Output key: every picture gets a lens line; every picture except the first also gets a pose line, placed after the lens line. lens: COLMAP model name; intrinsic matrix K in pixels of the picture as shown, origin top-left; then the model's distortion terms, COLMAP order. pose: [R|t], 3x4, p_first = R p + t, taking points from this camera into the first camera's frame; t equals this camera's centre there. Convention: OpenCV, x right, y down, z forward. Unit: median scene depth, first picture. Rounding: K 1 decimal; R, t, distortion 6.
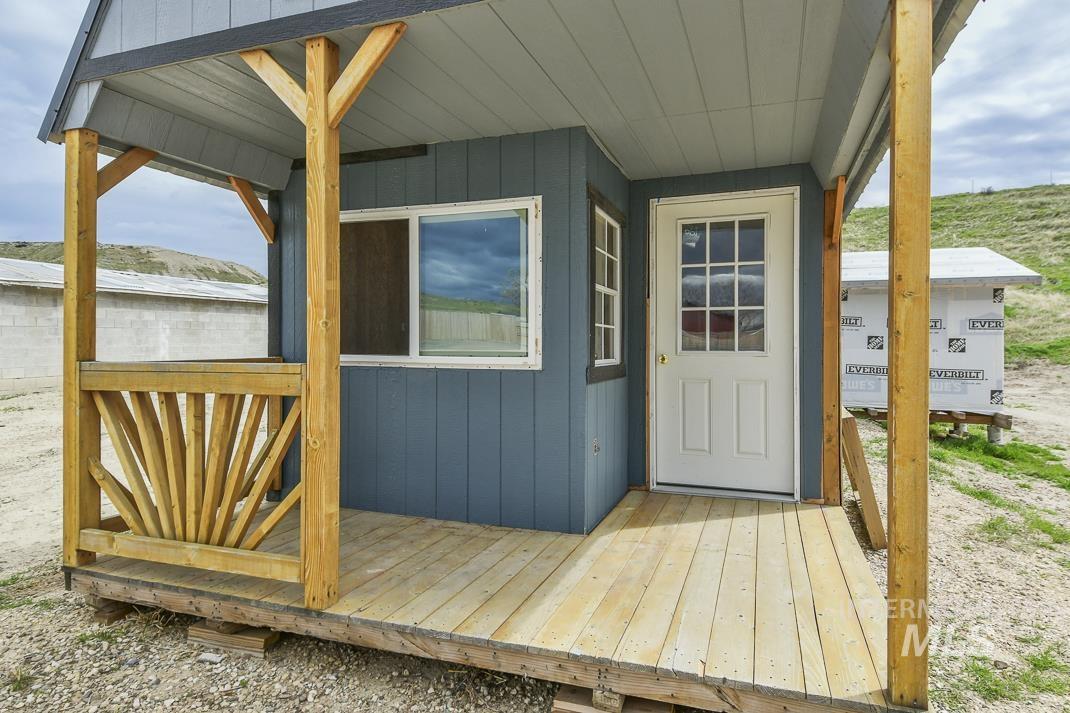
lens RADIAL K [[596.6, 0, 570.6], [0, 596.6, 329.1], [0, 0, 1]] dist [0.000166, -0.002664]
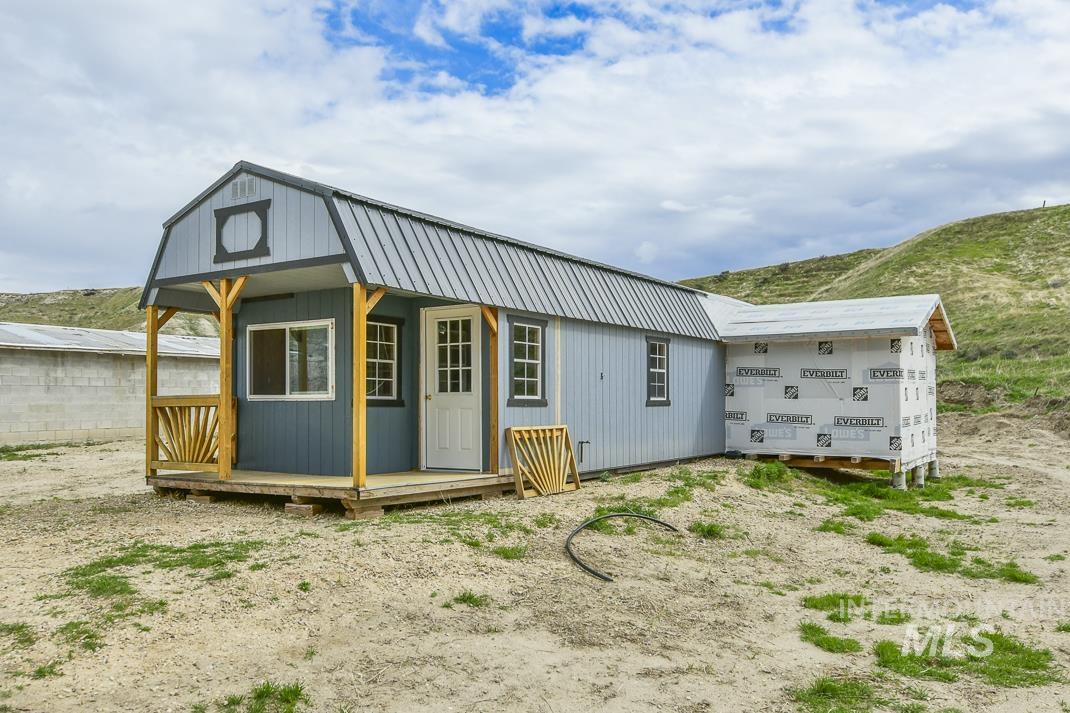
lens RADIAL K [[872.5, 0, 533.5], [0, 872.5, 362.3], [0, 0, 1]] dist [-0.000211, 0.004969]
pose [[0.962687, -0.018110, -0.270010, 1.388582], [0.010171, 0.999475, -0.030773, 0.034611], [0.270425, 0.026879, 0.962366, -1.701345]]
